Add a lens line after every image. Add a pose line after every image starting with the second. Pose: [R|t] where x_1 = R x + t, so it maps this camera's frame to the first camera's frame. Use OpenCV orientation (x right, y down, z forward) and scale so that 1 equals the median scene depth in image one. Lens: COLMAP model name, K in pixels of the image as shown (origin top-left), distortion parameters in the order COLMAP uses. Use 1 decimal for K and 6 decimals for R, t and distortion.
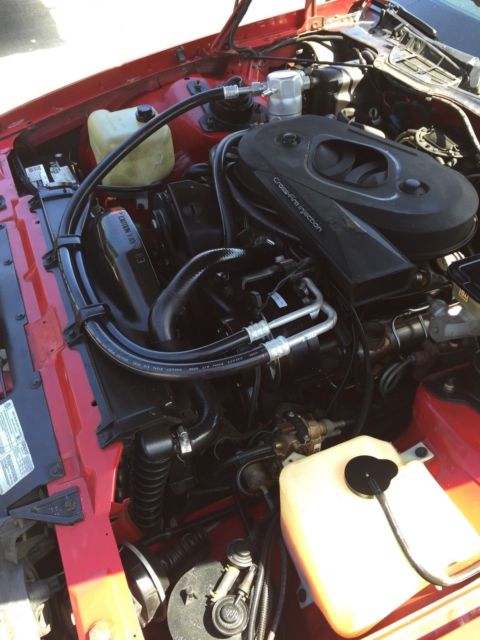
lens RADIAL K [[546.1, 0, 240.0], [0, 546.1, 320.0], [0, 0, 1]] dist [0.072534, -0.108062]
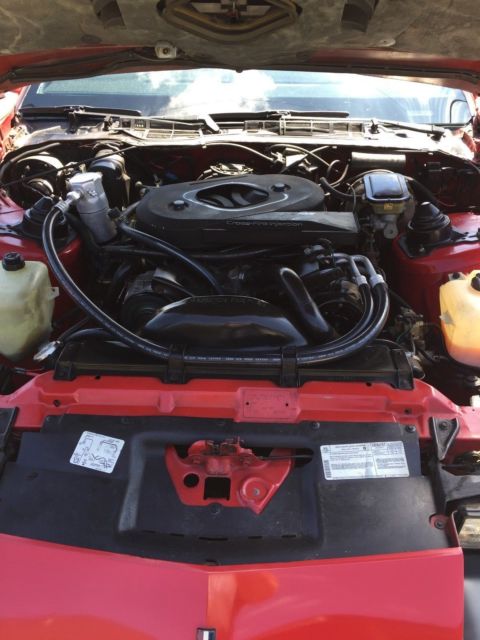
lens RADIAL K [[546.1, 0, 240.0], [0, 546.1, 320.0], [0, 0, 1]] dist [0.072534, -0.108062]
pose [[0.423710, -0.519208, 0.742222, -1.217669], [0.626130, 0.760007, 0.174212, -0.357457], [-0.654546, 0.390912, 0.647115, 0.305438]]
